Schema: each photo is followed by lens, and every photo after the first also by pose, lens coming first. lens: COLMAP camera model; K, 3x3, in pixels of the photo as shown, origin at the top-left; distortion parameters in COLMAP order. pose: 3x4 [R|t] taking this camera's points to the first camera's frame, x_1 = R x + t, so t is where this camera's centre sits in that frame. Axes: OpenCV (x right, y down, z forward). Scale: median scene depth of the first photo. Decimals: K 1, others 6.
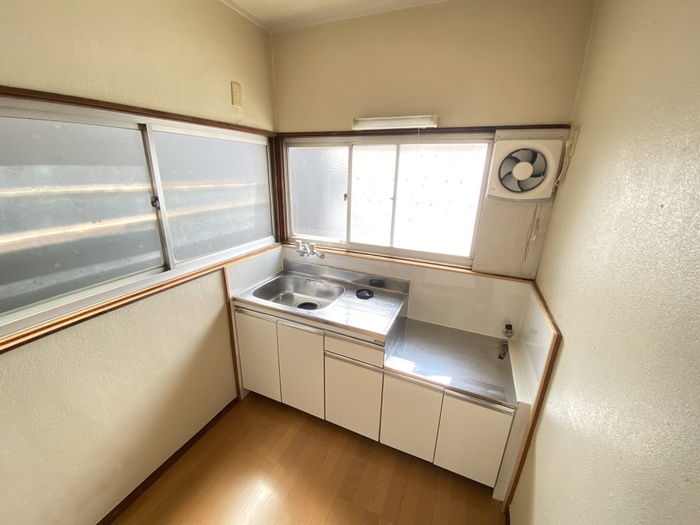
lens RADIAL K [[279.0, 0, 351.0], [0, 279.0, 265.6], [0, 0, 1]] dist [0.020029, -0.027866]
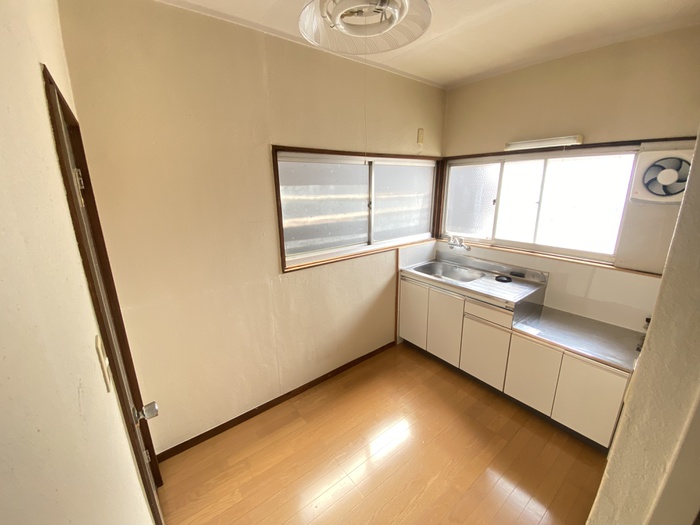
lens RADIAL K [[282.7, 0, 348.9], [0, 282.7, 260.5], [0, 0, 1]] dist [0.030865, -0.029198]
pose [[0.875079, 0.088089, -0.475896, 0.047967], [-0.118461, 0.992372, -0.034137, 0.155332], [0.469259, 0.086248, 0.878839, -0.468323]]
